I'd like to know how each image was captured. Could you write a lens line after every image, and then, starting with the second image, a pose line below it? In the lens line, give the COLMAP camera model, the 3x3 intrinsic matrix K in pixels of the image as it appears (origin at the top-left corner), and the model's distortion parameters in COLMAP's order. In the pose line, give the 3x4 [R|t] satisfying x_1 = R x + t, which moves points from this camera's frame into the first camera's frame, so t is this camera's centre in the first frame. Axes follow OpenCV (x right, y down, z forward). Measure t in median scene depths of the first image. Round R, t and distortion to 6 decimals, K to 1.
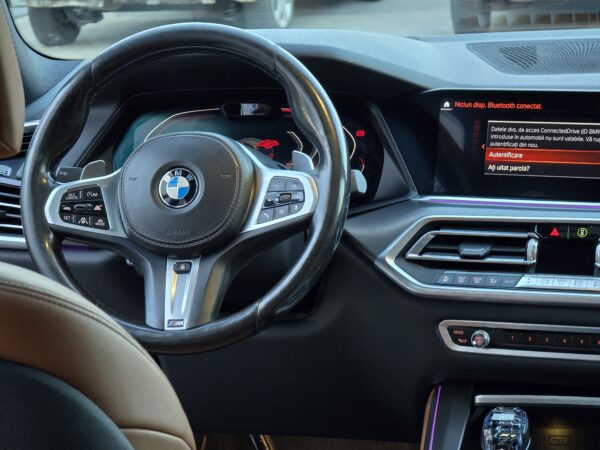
lens RADIAL K [[2035.0, 0, 300.0], [0, 2035.0, 225.0], [0, 0, 1]] dist [0.077375, 0.996553]
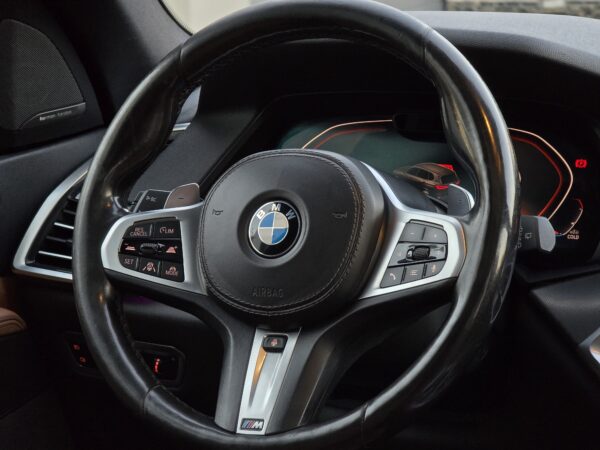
lens RADIAL K [[2035.0, 0, 300.0], [0, 2035.0, 225.0], [0, 0, 1]] dist [0.077375, 0.996553]
pose [[0.971535, 0.056346, -0.230098, 0.105977], [-0.058266, 0.998300, -0.001551, -0.018504], [0.229619, 0.014914, 0.973166, 0.319281]]
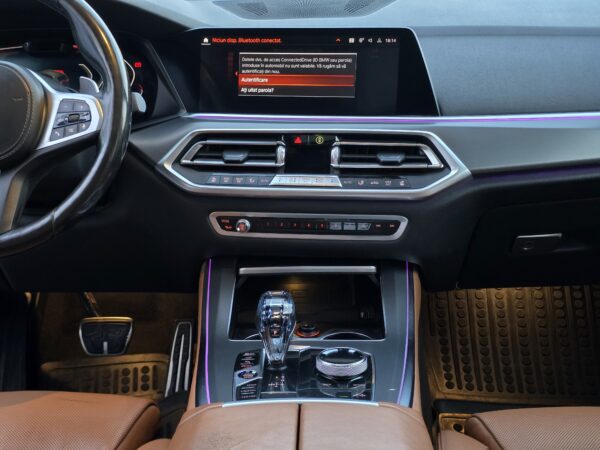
lens RADIAL K [[802.1, 0, 300.0], [0, 802.1, 225.0], [0, 0, 1]] dist [0.116963, -0.276870]
pose [[0.974751, -0.054338, 0.216582, 0.014494], [0.026536, 0.991255, 0.129267, -0.008813], [-0.221712, -0.120256, 0.967668, 0.508787]]
